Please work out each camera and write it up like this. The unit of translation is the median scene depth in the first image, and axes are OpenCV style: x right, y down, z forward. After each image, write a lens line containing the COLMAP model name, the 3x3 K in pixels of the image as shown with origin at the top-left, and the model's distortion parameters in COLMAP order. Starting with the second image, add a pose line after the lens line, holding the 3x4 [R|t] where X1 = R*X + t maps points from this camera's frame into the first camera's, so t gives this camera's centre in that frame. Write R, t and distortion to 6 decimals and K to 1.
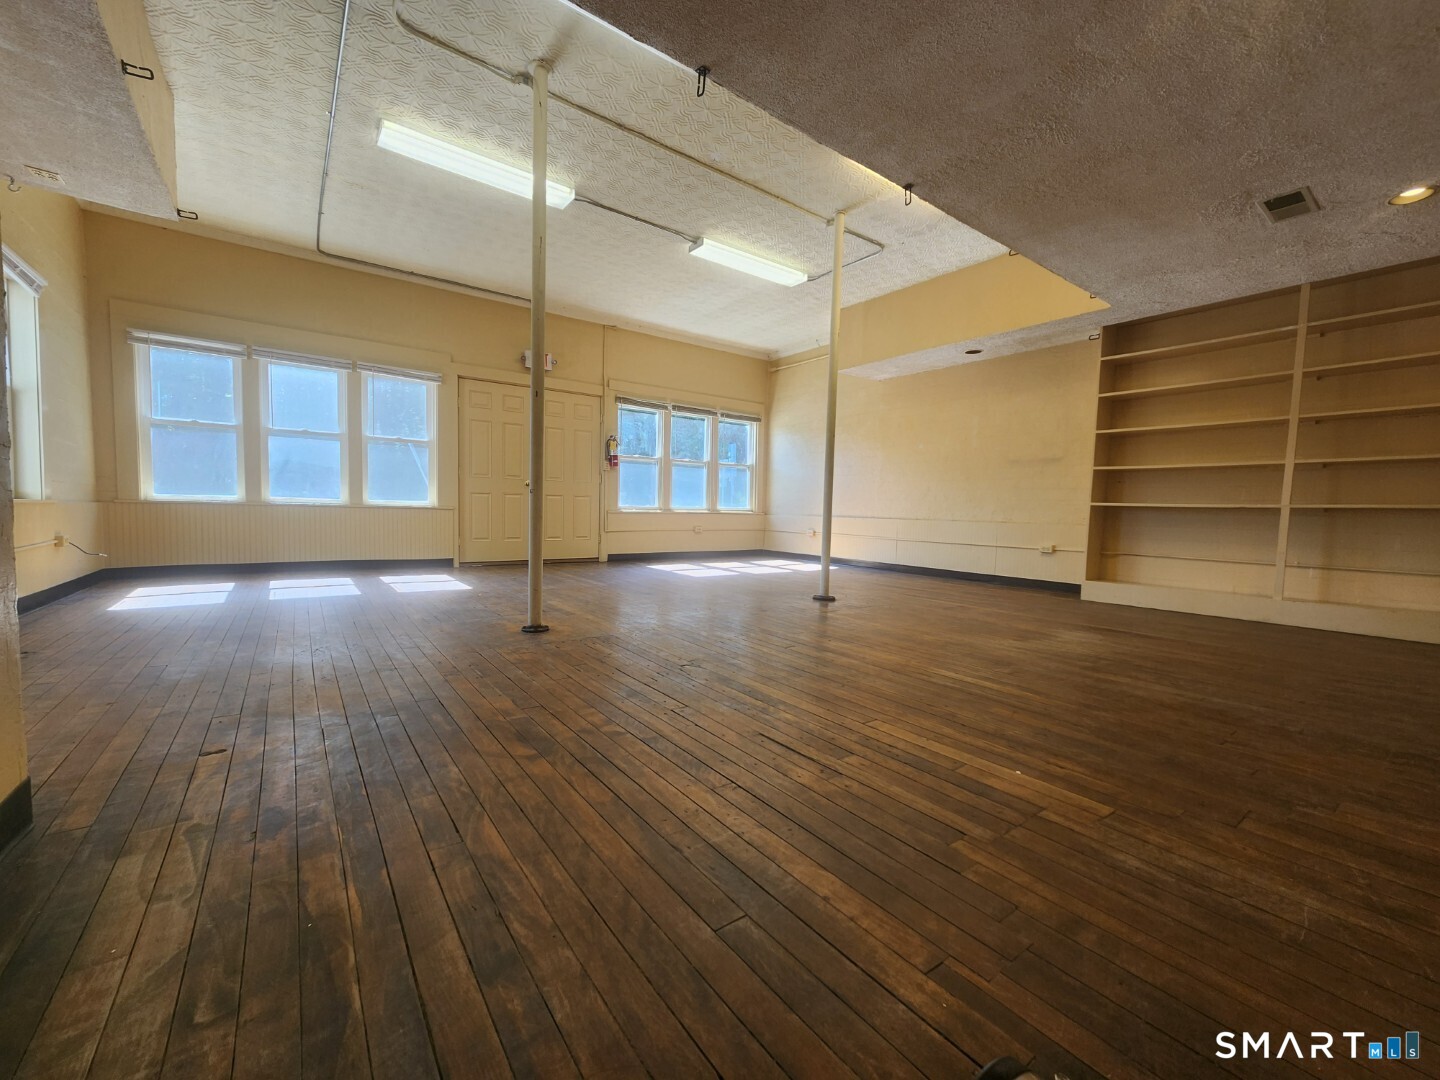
lens RADIAL K [[585.2, 0, 722.7], [0, 585.2, 540.5], [0, 0, 1]] dist [0.000999, -0.000410]
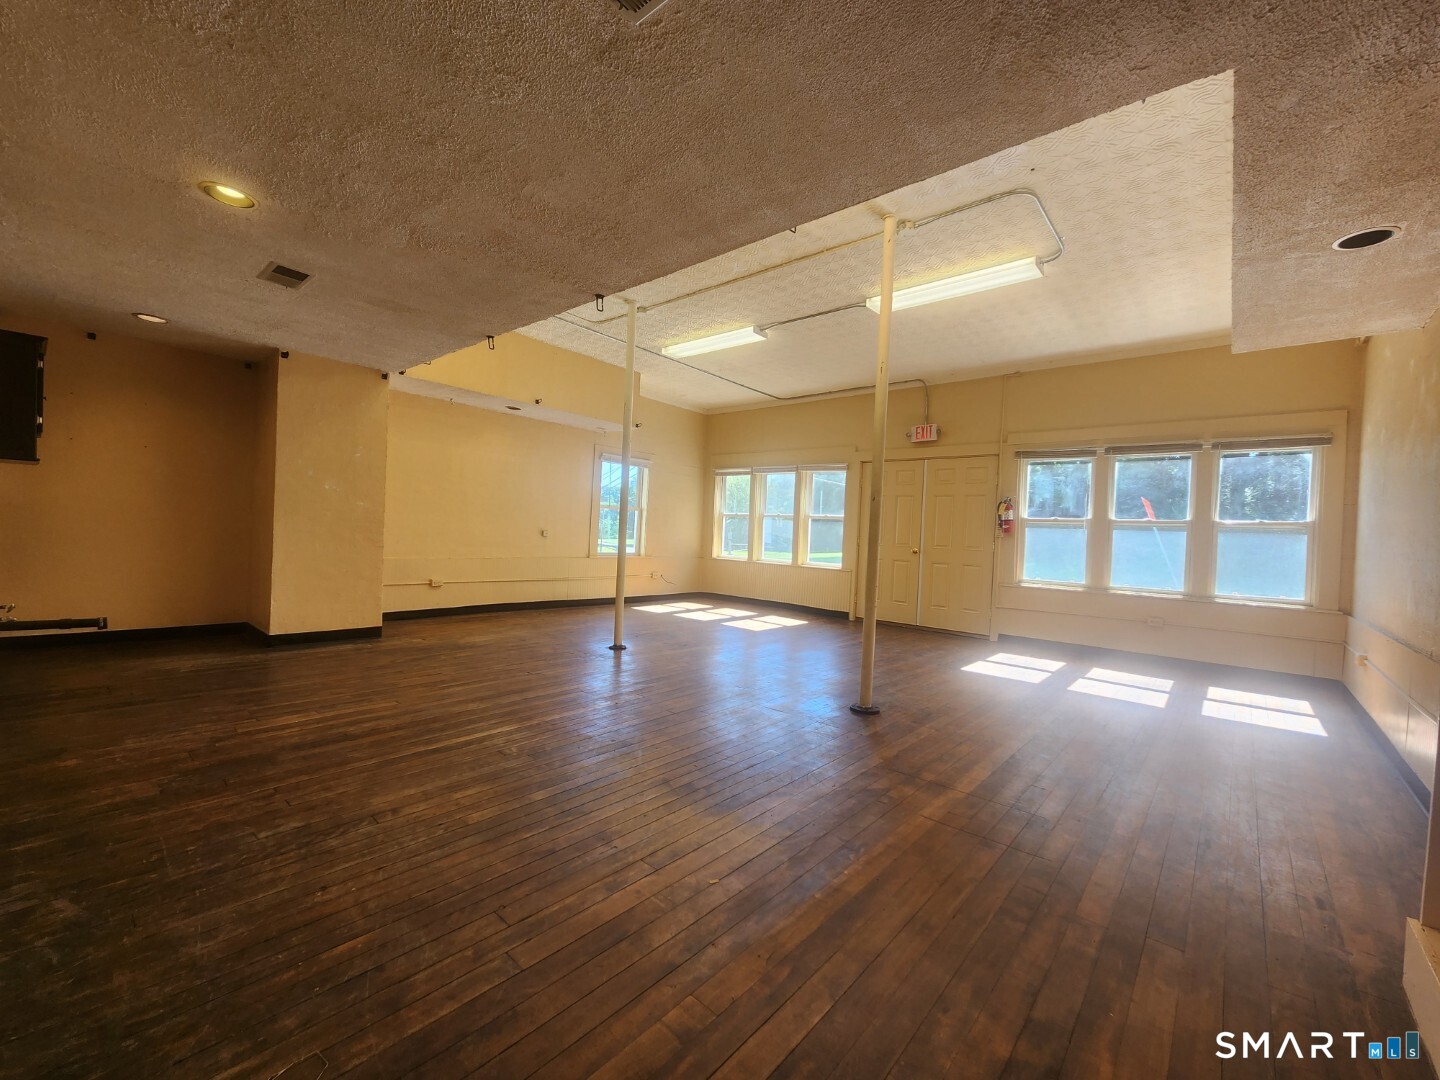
lens RADIAL K [[585.2, 0, 720.2], [0, 585.2, 539.2], [0, 0, 1]] dist [0.000999, -0.000410]
pose [[0.214837, -0.003716, -0.976643, 0.760440], [-0.095545, 0.995116, -0.024804, -0.073358], [0.971965, 0.098642, 0.213433, 0.542646]]
